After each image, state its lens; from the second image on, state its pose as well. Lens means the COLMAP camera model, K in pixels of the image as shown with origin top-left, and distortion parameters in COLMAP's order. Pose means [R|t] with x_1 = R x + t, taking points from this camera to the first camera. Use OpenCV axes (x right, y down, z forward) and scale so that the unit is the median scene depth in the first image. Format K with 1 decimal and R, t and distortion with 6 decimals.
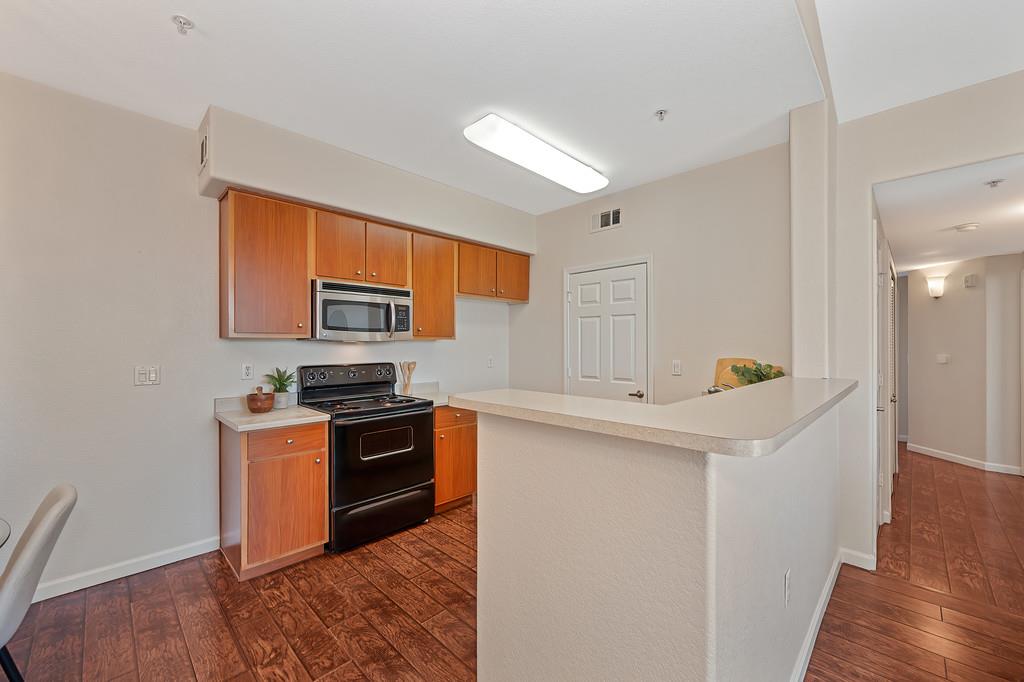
lens RADIAL K [[410.3, 0, 515.7], [0, 410.3, 341.1], [0, 0, 1]] dist [0.000593, 0.000096]
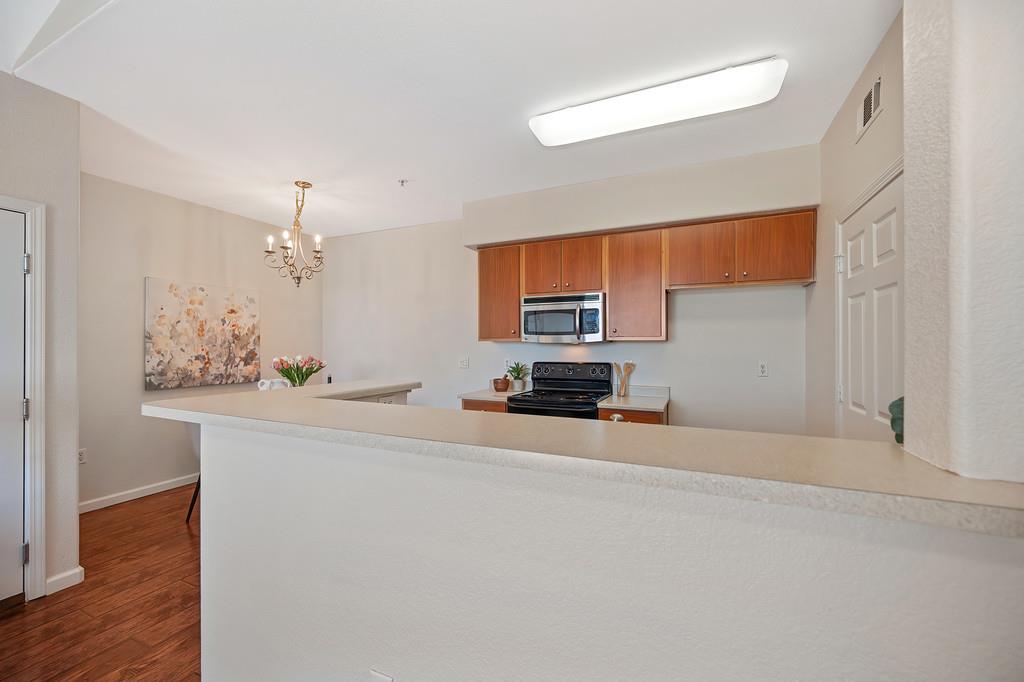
lens RADIAL K [[404.1, 0, 512.2], [0, 404.1, 344.1], [0, 0, 1]] dist [0.000682, 0.000274]
pose [[0.333850, -0.005283, -0.942611, 0.664303], [0.005191, 0.999979, -0.003767, 0.007314], [0.942612, -0.003635, 0.333871, 0.476451]]
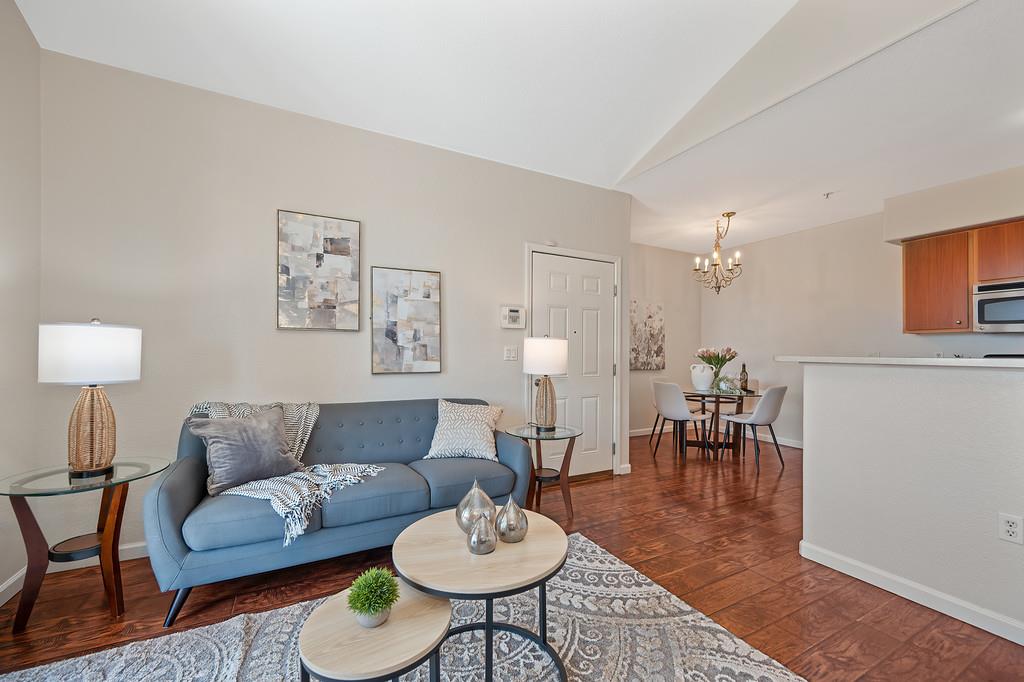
lens RADIAL K [[405.5, 0, 512.7], [0, 405.5, 351.3], [0, 0, 1]] dist [-0.000107, -0.000096]
pose [[-0.309534, -0.008528, -0.950850, 1.035944], [-0.002823, 0.999964, -0.008050, 0.062357], [0.950884, 0.000192, -0.309547, 0.024438]]
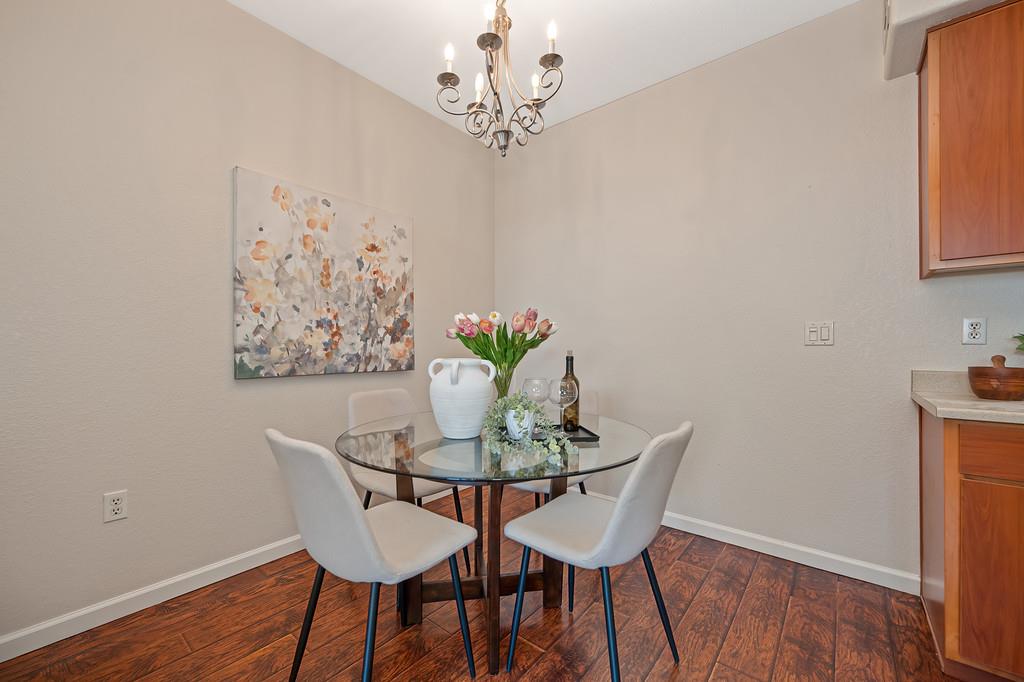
lens RADIAL K [[405.4, 0, 515.3], [0, 405.4, 350.8], [0, 0, 1]] dist [-0.002807, -0.000223]
pose [[0.087790, 0.004740, -0.996128, -0.110575], [0.007137, 0.999960, 0.005387, 0.085485], [0.996113, -0.007583, 0.087753, 0.250803]]
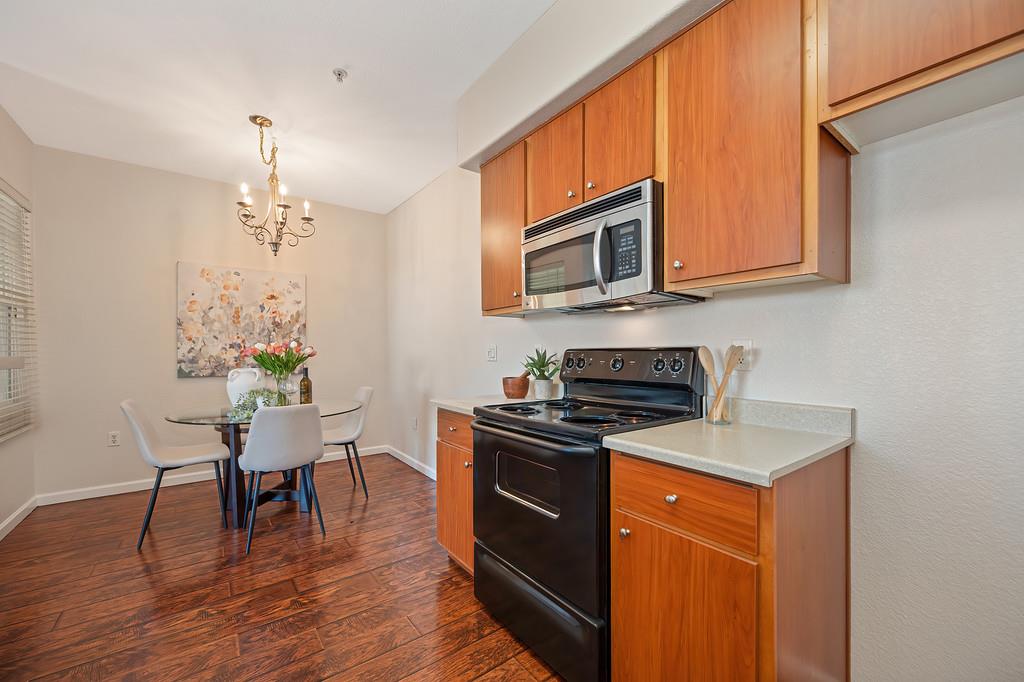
lens RADIAL K [[408.4, 0, 514.3], [0, 408.4, 353.6], [0, 0, 1]] dist [-0.000682, 0.000013]
pose [[-0.150918, 0.003963, -0.988538, 0.221287], [0.006093, 0.999977, 0.003079, 0.064149], [0.988528, -0.005559, -0.150938, 0.977598]]
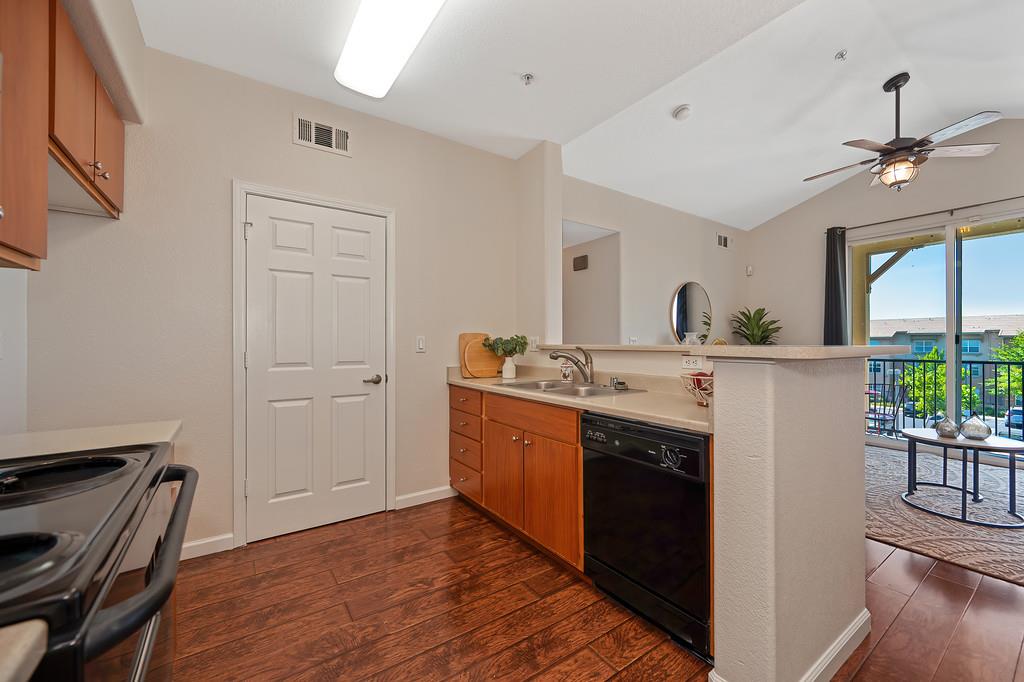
lens RADIAL K [[406.1, 0, 513.5], [0, 406.1, 340.7], [0, 0, 1]] dist [-0.000252, 0.000223]
pose [[0.192391, 0.002013, 0.981316, -0.472538], [-0.005885, 0.999982, -0.000898, 0.059937], [-0.981301, -0.005602, 0.192399, 0.659576]]
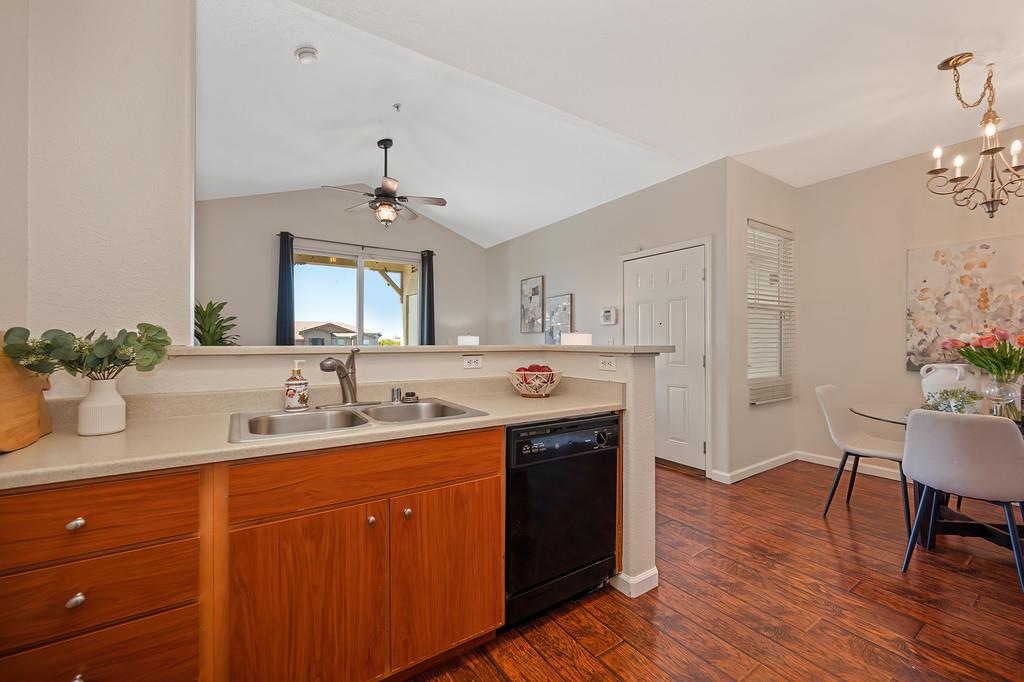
lens RADIAL K [[410.3, 0, 515.7], [0, 410.3, 341.1], [0, 0, 1]] dist [0.000593, 0.000096]
pose [[-0.978164, -0.002786, 0.207814, 0.035825], [-0.004379, 0.999964, -0.007205, 0.062492], [-0.207786, -0.007958, -0.978142, 1.169549]]
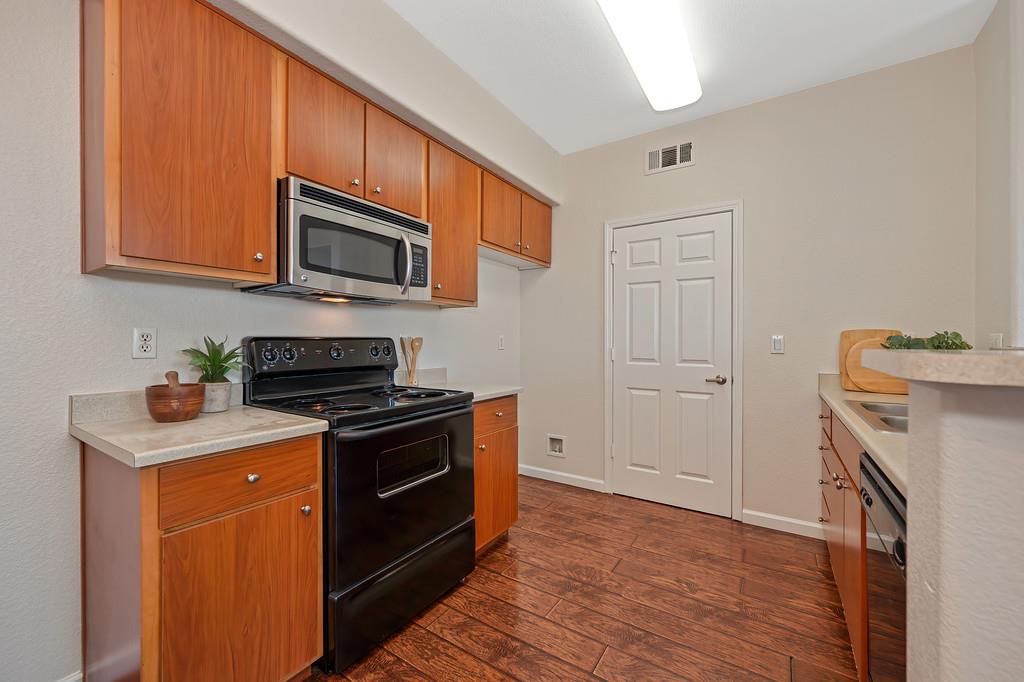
lens RADIAL K [[406.1, 0, 513.5], [0, 406.1, 340.7], [0, 0, 1]] dist [-0.000252, 0.000223]
pose [[0.980833, 0.003114, 0.194825, -0.263303], [-0.004363, 0.999973, 0.005982, 0.058828], [-0.194801, -0.006717, 0.980820, 0.359558]]
